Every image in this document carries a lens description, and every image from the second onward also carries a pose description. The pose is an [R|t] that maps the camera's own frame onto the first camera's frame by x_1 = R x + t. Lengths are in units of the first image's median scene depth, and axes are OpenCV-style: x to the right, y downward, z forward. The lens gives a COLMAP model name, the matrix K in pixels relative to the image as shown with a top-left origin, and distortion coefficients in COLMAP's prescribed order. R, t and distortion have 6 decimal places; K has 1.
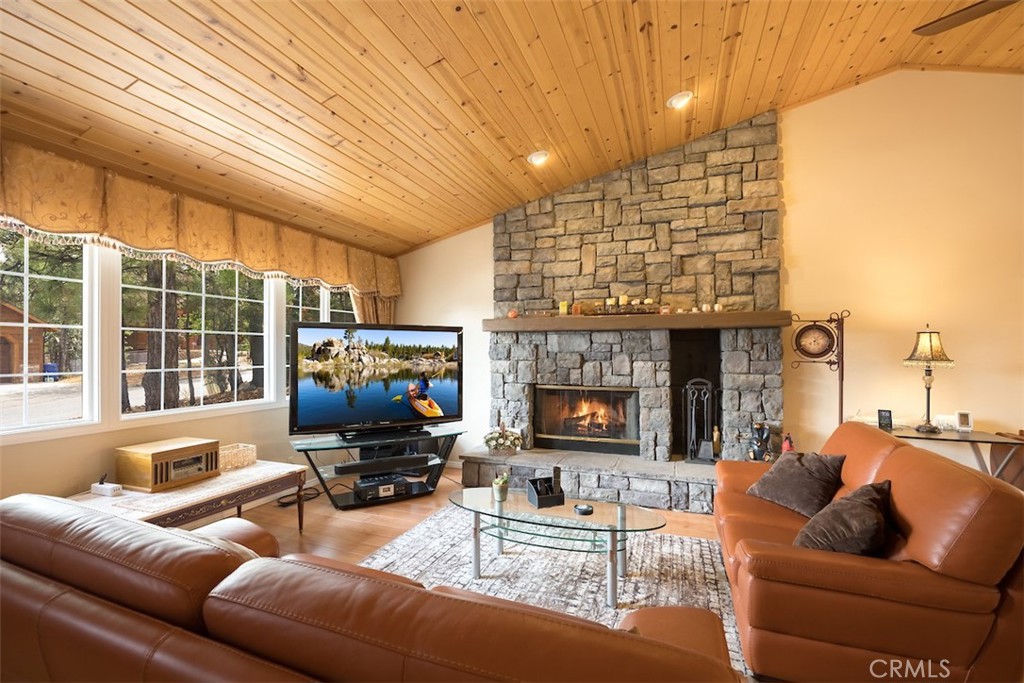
lens RADIAL K [[447.9, 0, 505.8], [0, 447.9, 349.6], [0, 0, 1]] dist [-0.018717, 0.002034]
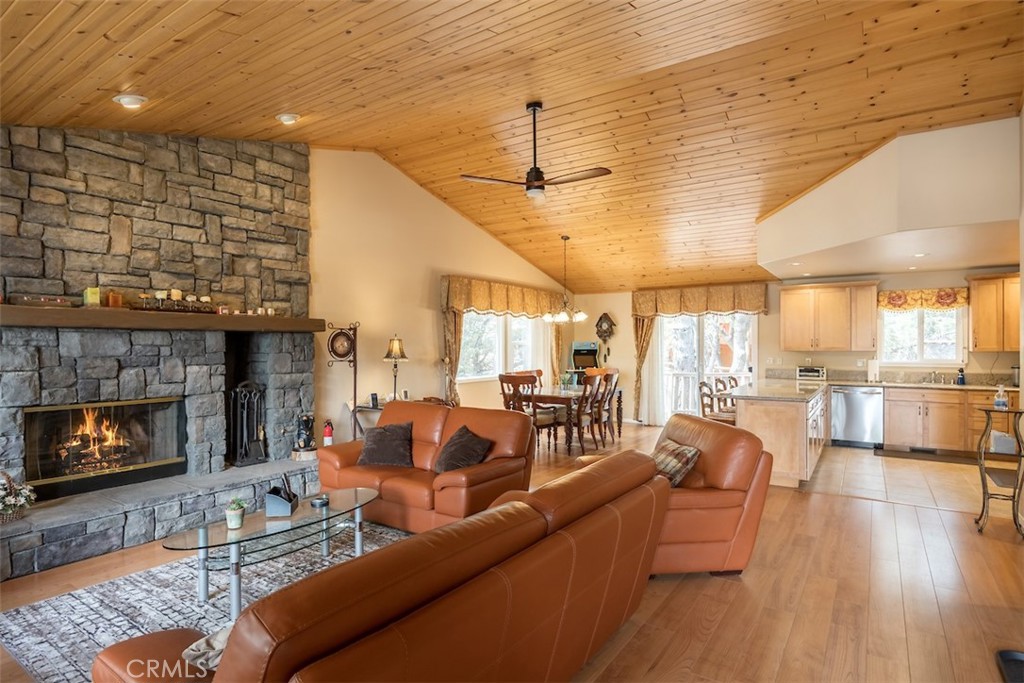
lens RADIAL K [[542.0, 0, 511.3], [0, 542.0, 349.8], [0, 0, 1]] dist [-0.004997, -0.001617]
pose [[0.225961, -0.009283, 0.974092, -0.608523], [-0.004233, 0.999936, 0.010511, -0.019637], [-0.974127, -0.006498, 0.225907, 0.148105]]
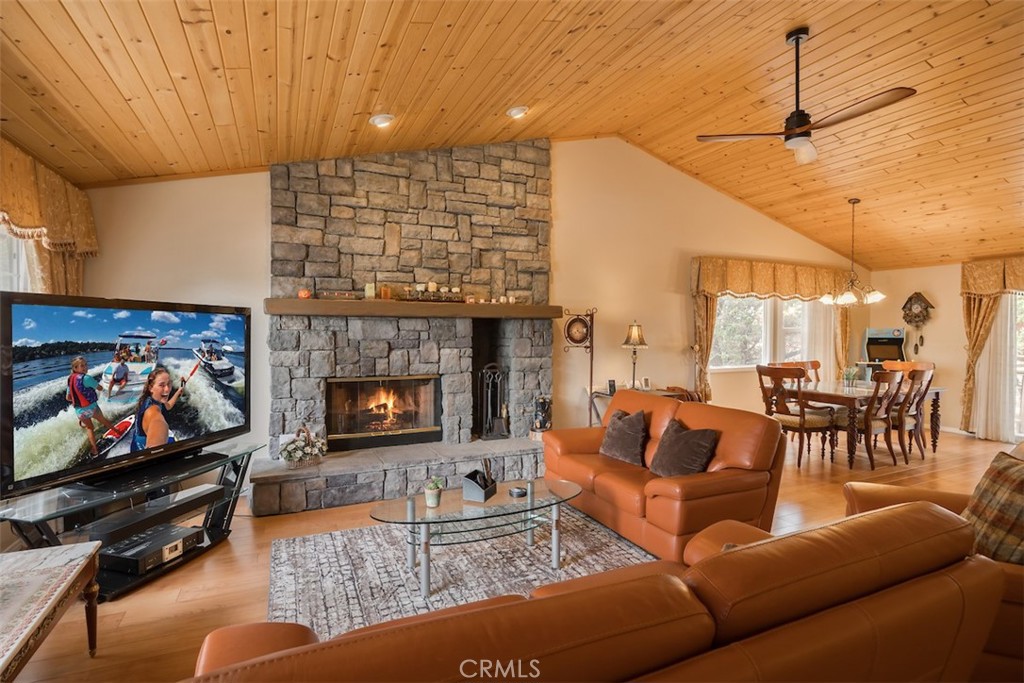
lens RADIAL K [[490.6, 0, 507.8], [0, 490.6, 343.4], [0, 0, 1]] dist [-0.016038, 0.002199]
pose [[0.696106, -0.016307, 0.717754, -0.407289], [-0.006601, 0.999554, 0.029112, -0.019128], [-0.717909, -0.025003, 0.695688, 0.127595]]
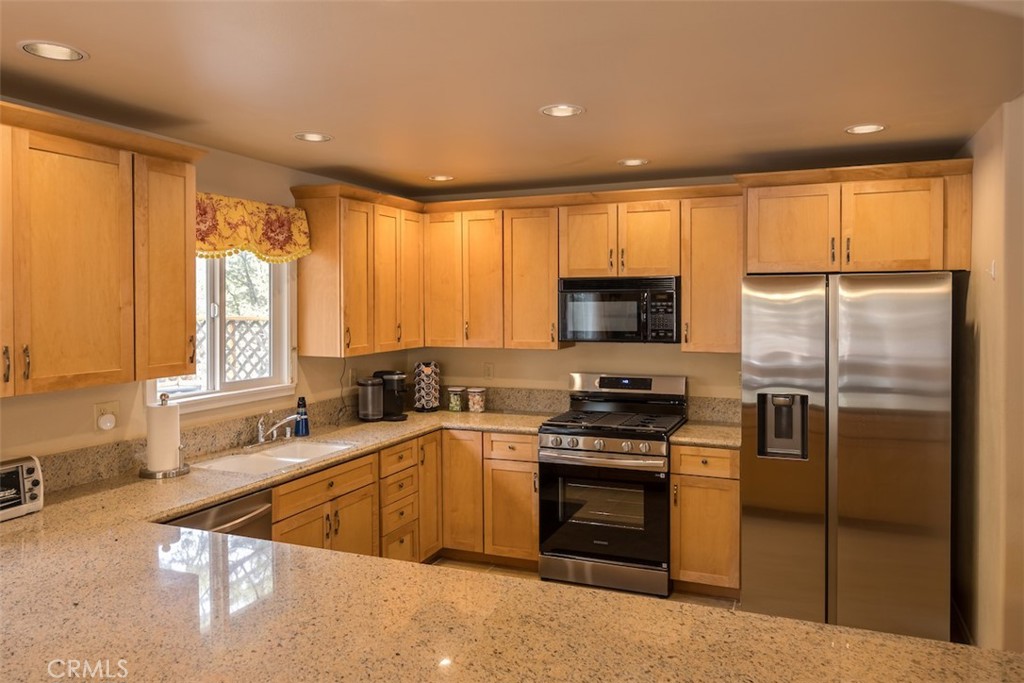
lens RADIAL K [[713.7, 0, 538.7], [0, 713.7, 314.8], [0, 0, 1]] dist [-0.012434, -0.000108]
pose [[-0.999856, 0.000879, 0.016932, 1.078272], [0.001084, 0.999926, 0.012122, -0.074140], [-0.016920, 0.012139, -0.999783, 0.102543]]
